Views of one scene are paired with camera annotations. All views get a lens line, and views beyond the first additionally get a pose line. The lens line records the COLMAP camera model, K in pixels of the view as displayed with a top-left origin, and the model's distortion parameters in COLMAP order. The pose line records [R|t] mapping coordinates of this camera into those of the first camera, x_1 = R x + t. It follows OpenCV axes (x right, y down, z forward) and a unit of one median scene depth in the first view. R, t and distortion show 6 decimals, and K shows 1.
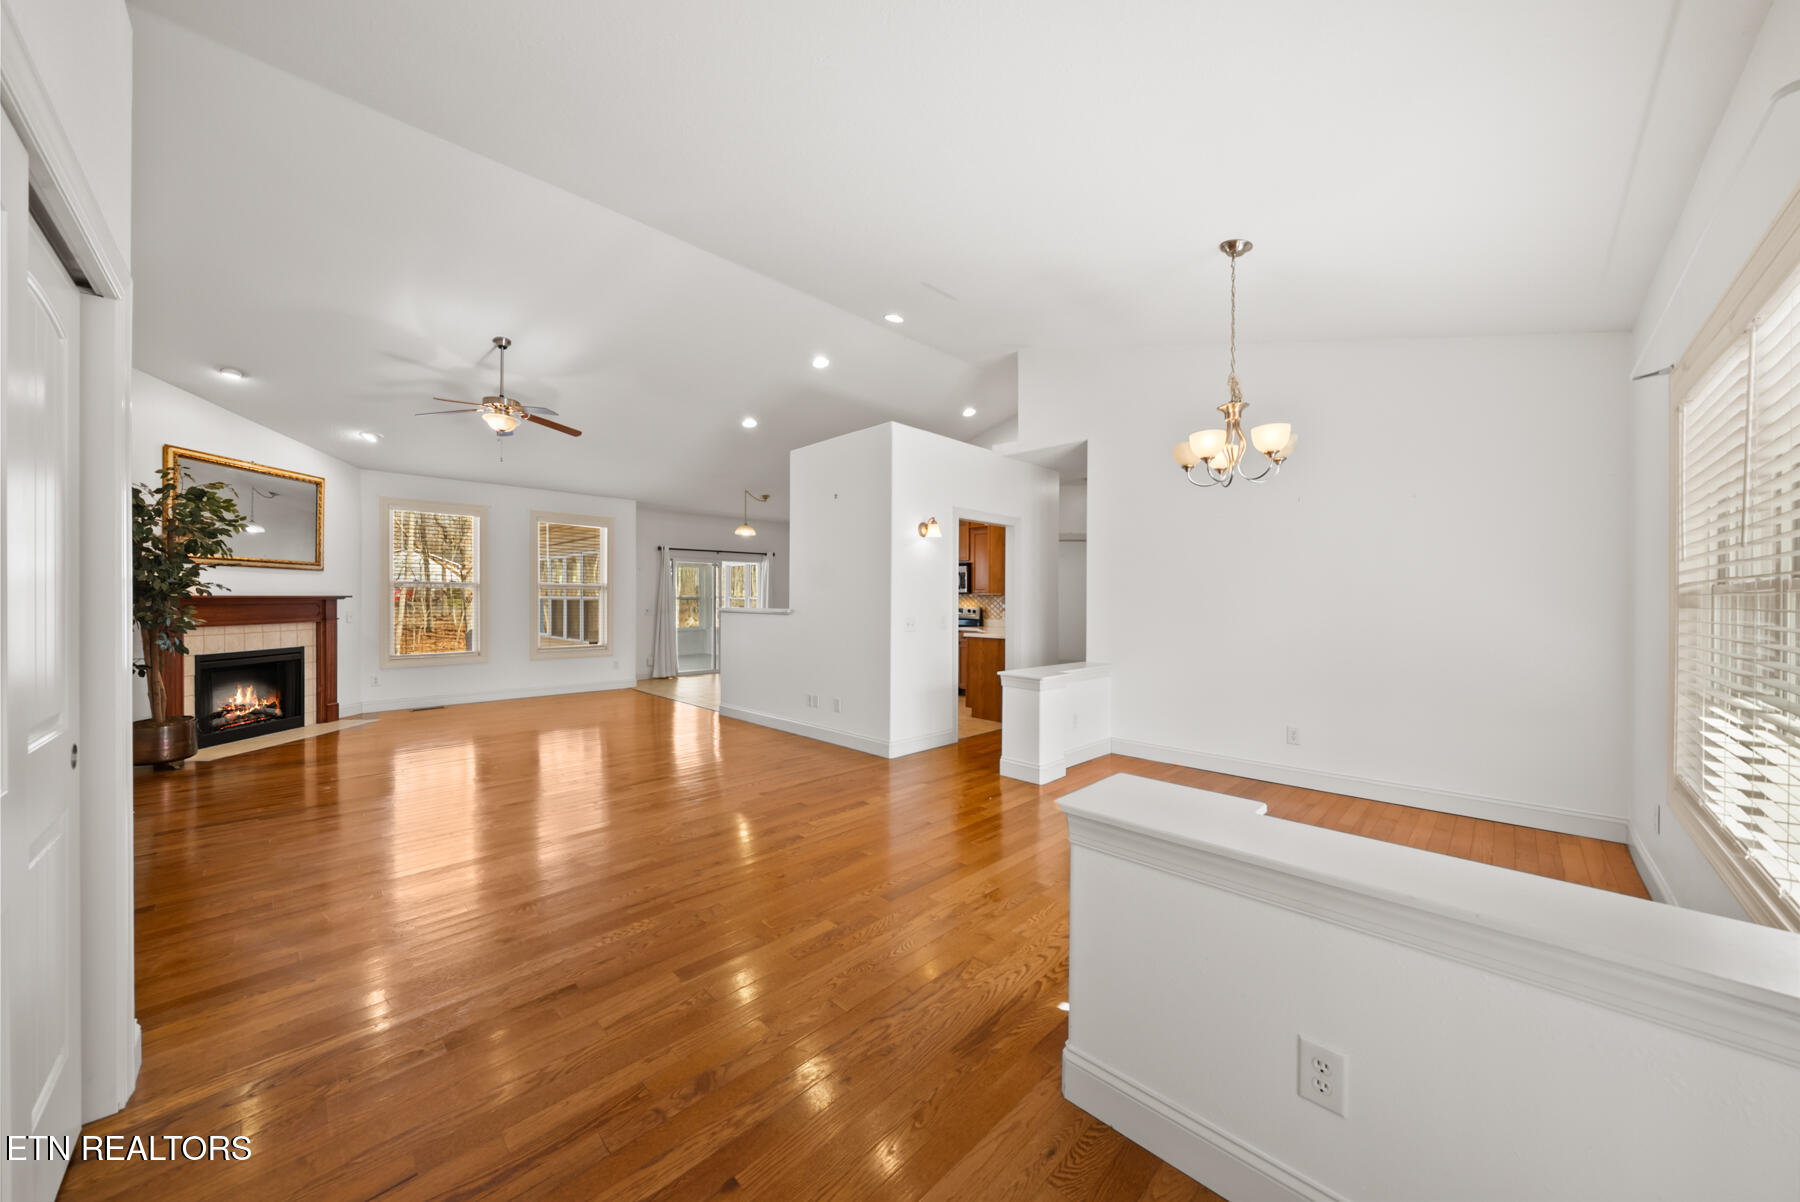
lens RADIAL K [[621.0, 0, 898.8], [0, 621.0, 590.1], [0, 0, 1]] dist [-0.006534, 0.000253]
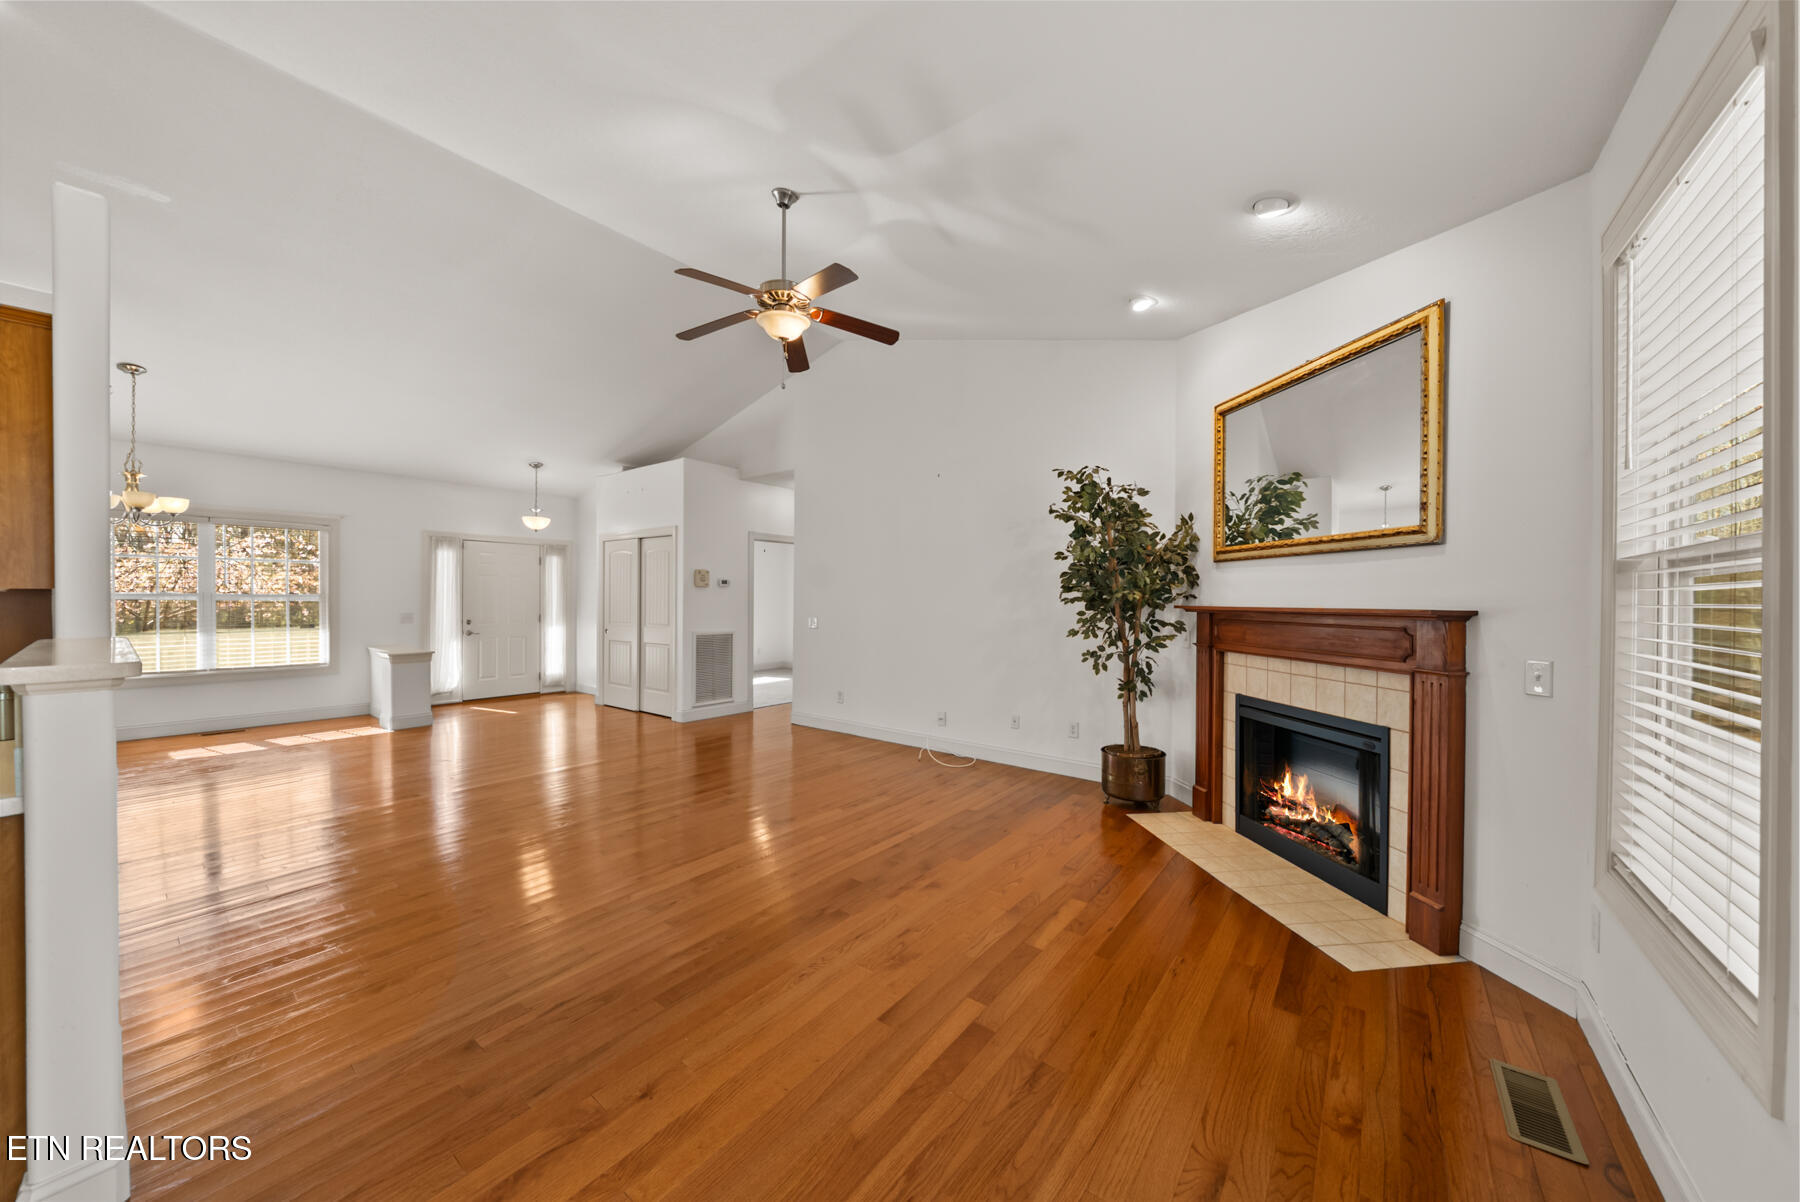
lens RADIAL K [[621.0, 0, 895.8], [0, 621.0, 600.9], [0, 0, 1]] dist [-0.006534, 0.000253]
pose [[-0.993017, -0.009929, -0.117551, -0.576908], [-0.008990, 0.999923, -0.008518, 0.010338], [0.117627, -0.007401, -0.993030, 1.382544]]
